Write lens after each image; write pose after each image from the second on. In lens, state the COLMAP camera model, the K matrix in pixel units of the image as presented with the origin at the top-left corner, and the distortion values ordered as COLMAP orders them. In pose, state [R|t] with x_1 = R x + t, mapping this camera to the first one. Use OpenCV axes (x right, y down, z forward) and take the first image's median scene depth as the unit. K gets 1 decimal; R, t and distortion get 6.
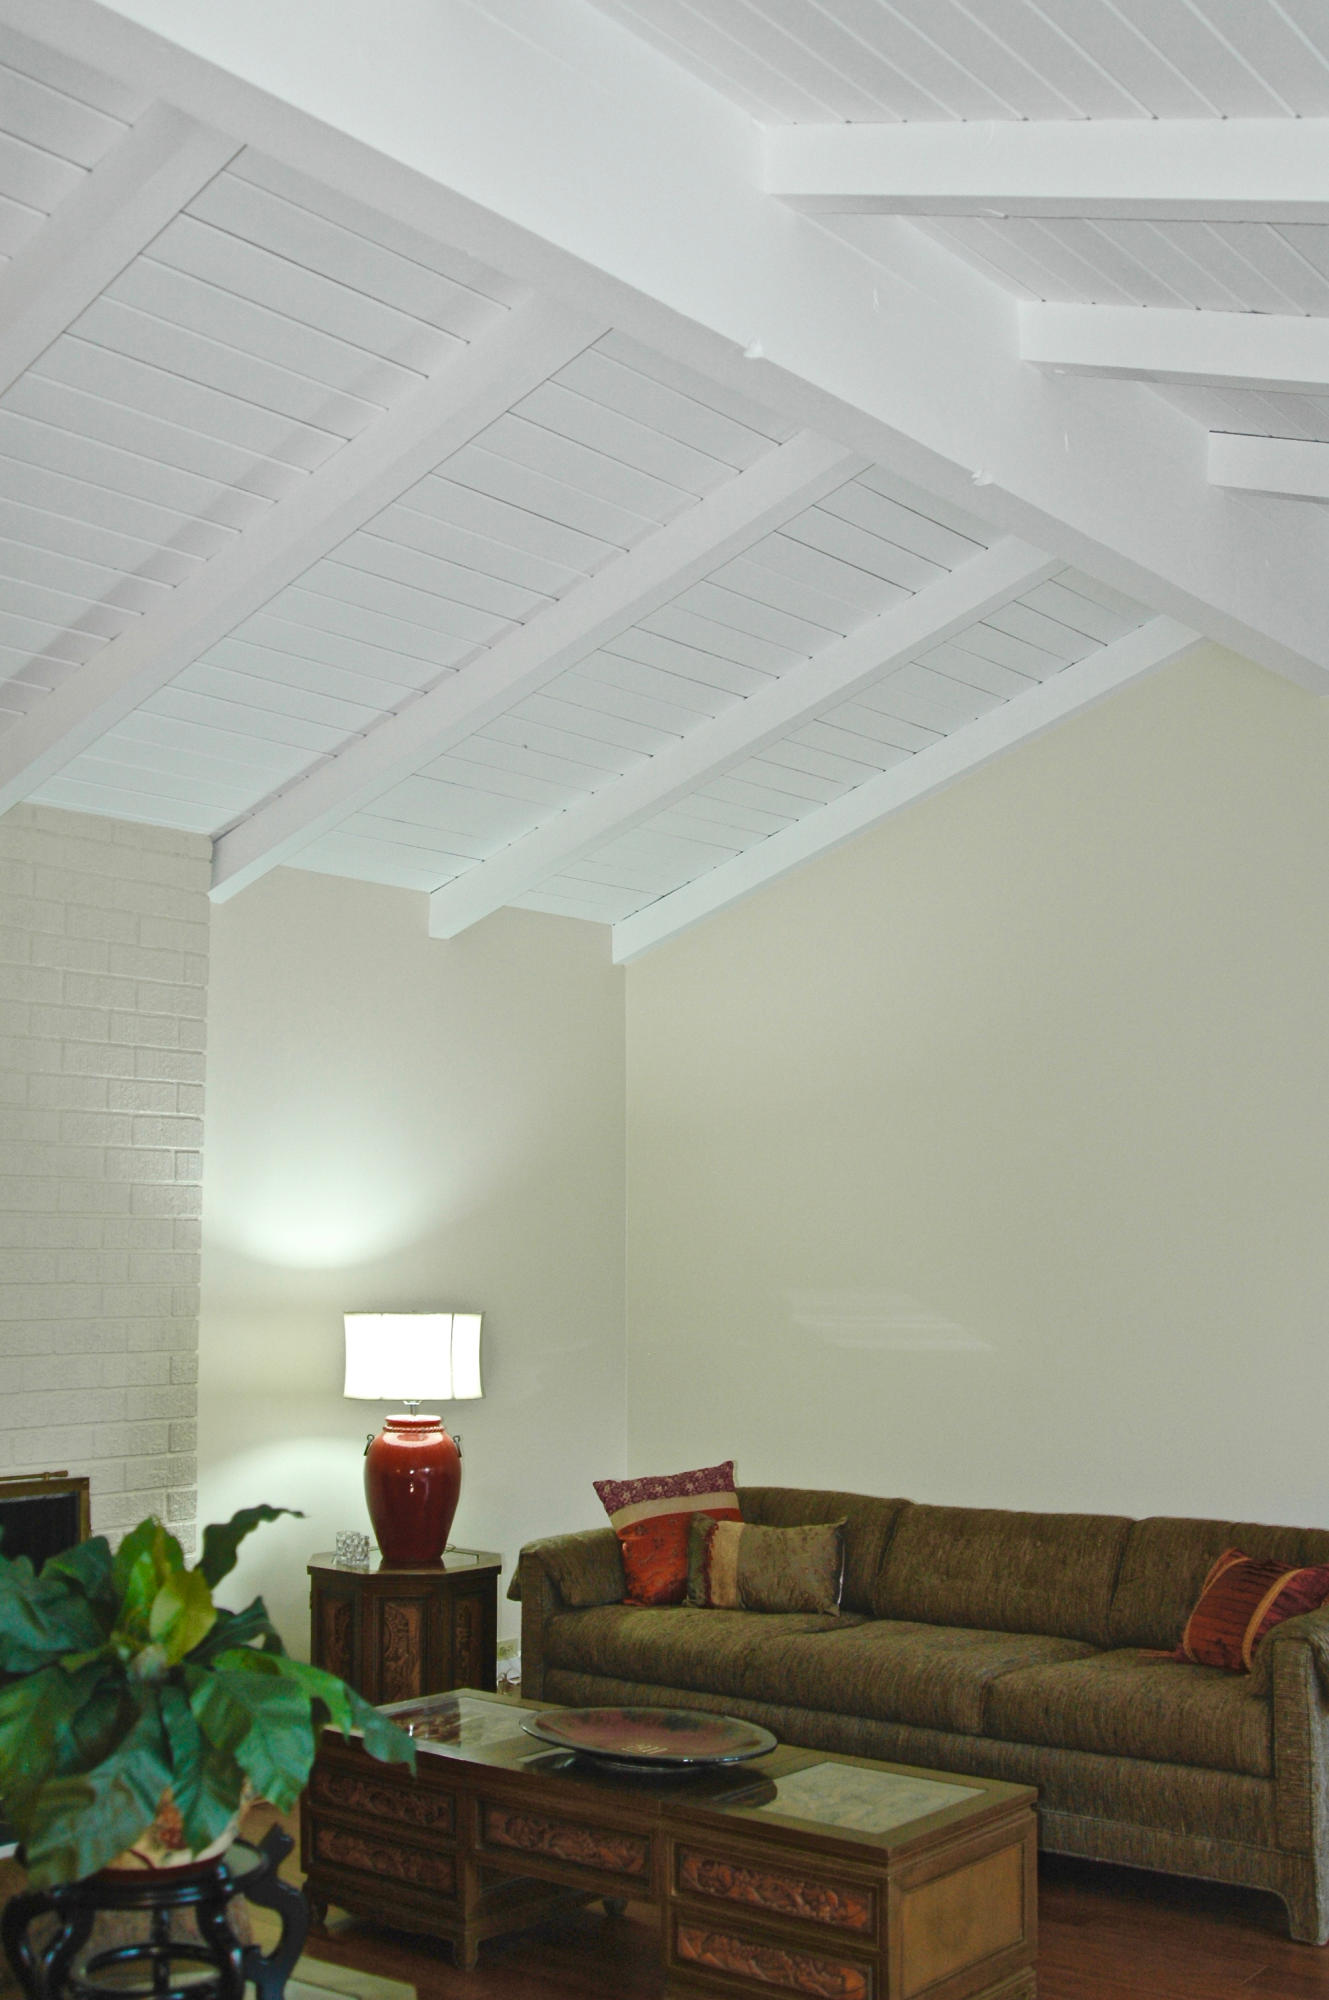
lens RADIAL K [[2078.9, 0, 690.4], [0, 2078.9, 994.7], [0, 0, 1]] dist [-0.178858, 0.148160]
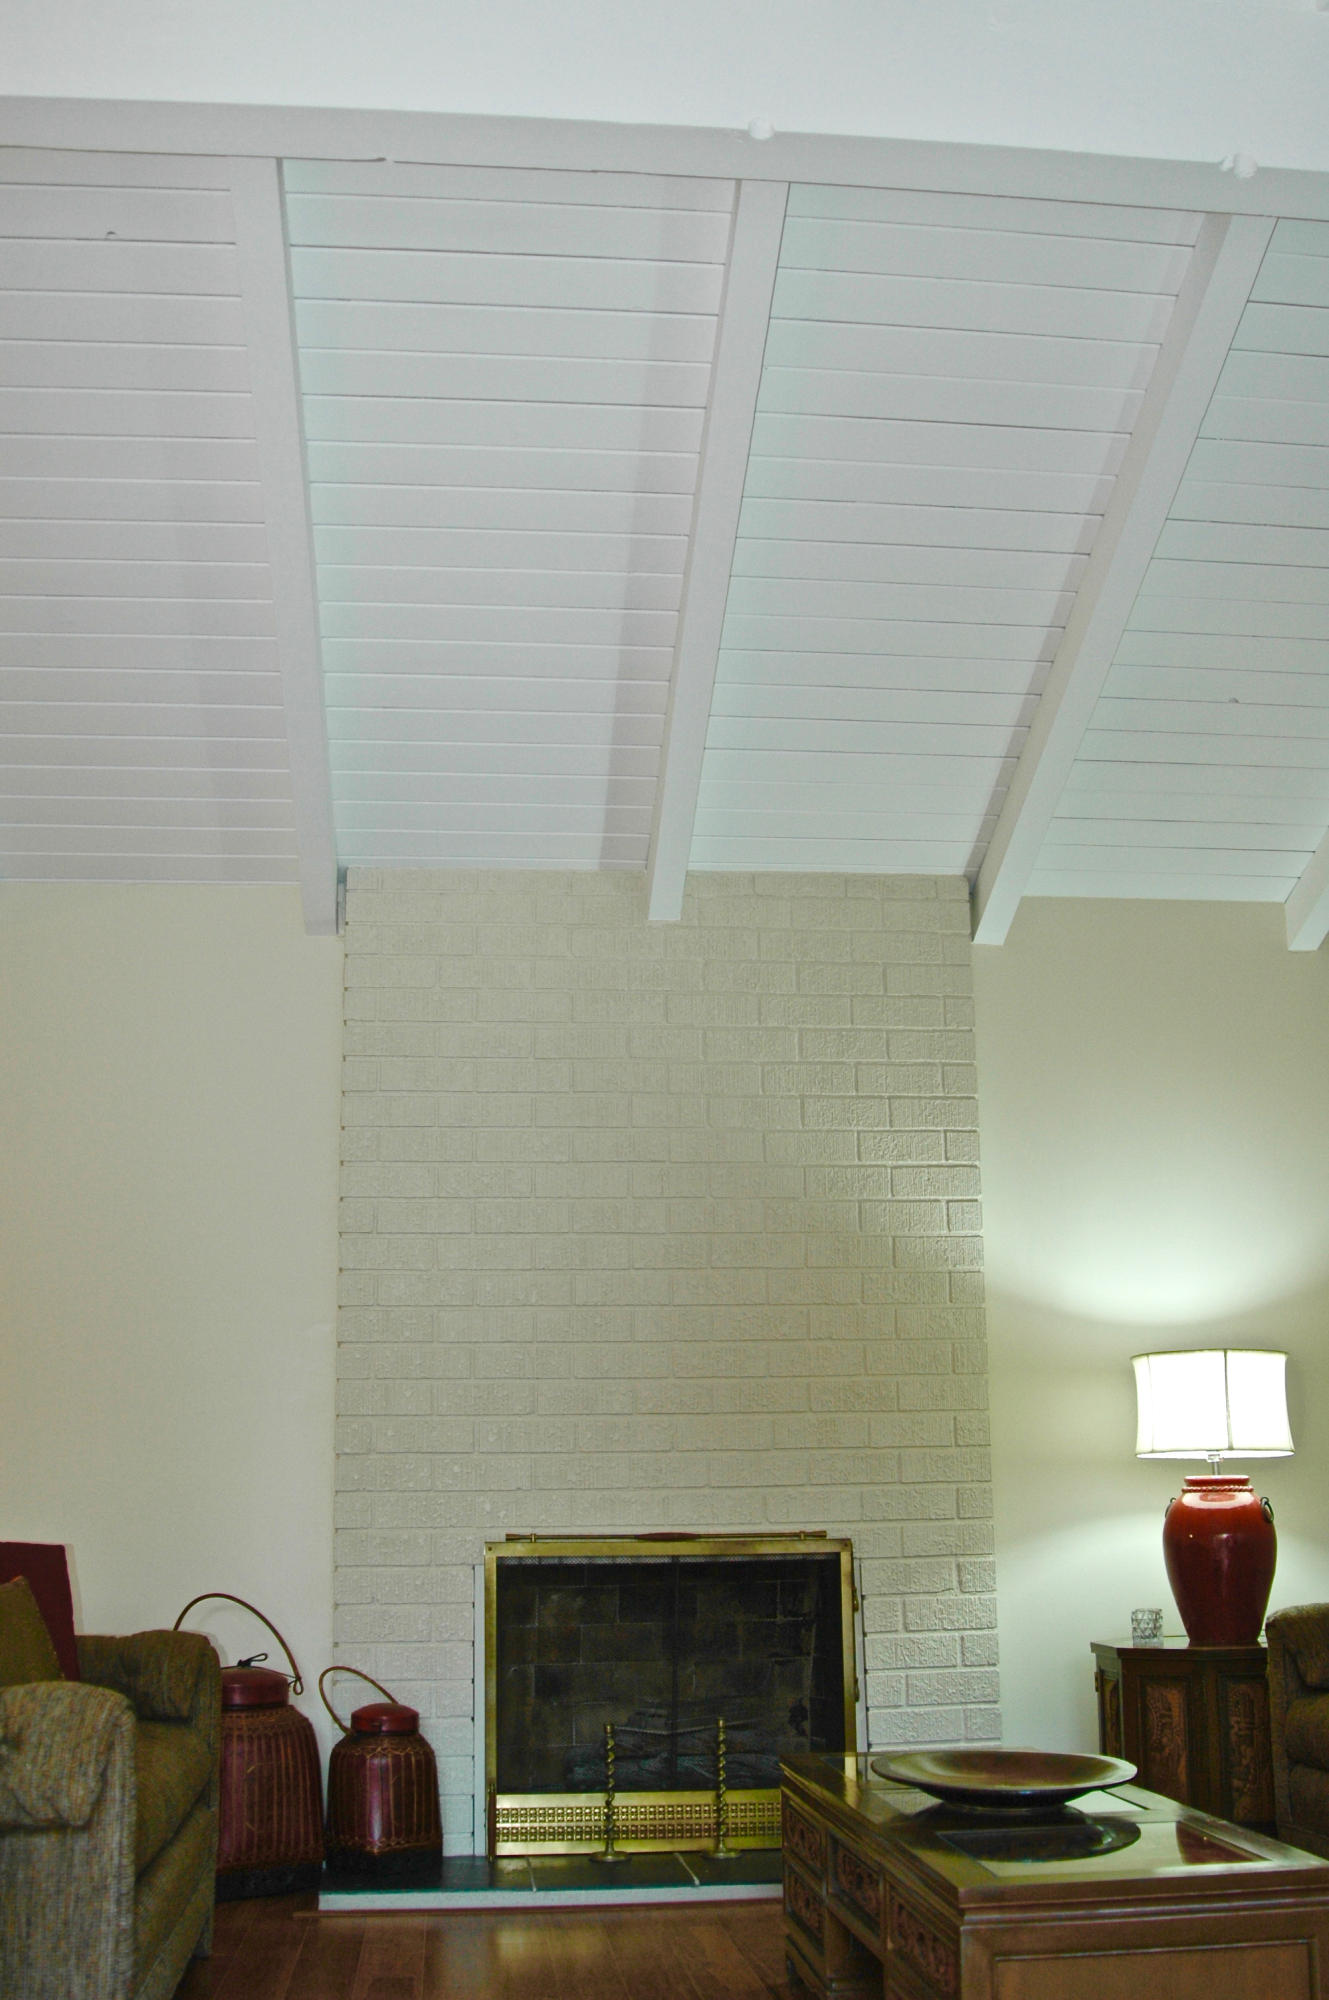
lens RADIAL K [[2078.9, 0, 690.4], [0, 2078.9, 994.7], [0, 0, 1]] dist [-0.178858, 0.148160]
pose [[0.705733, -0.179370, -0.685395, 0.343110], [0.099257, 0.982911, -0.155028, 0.119853], [0.701490, 0.041378, 0.711477, 0.229396]]
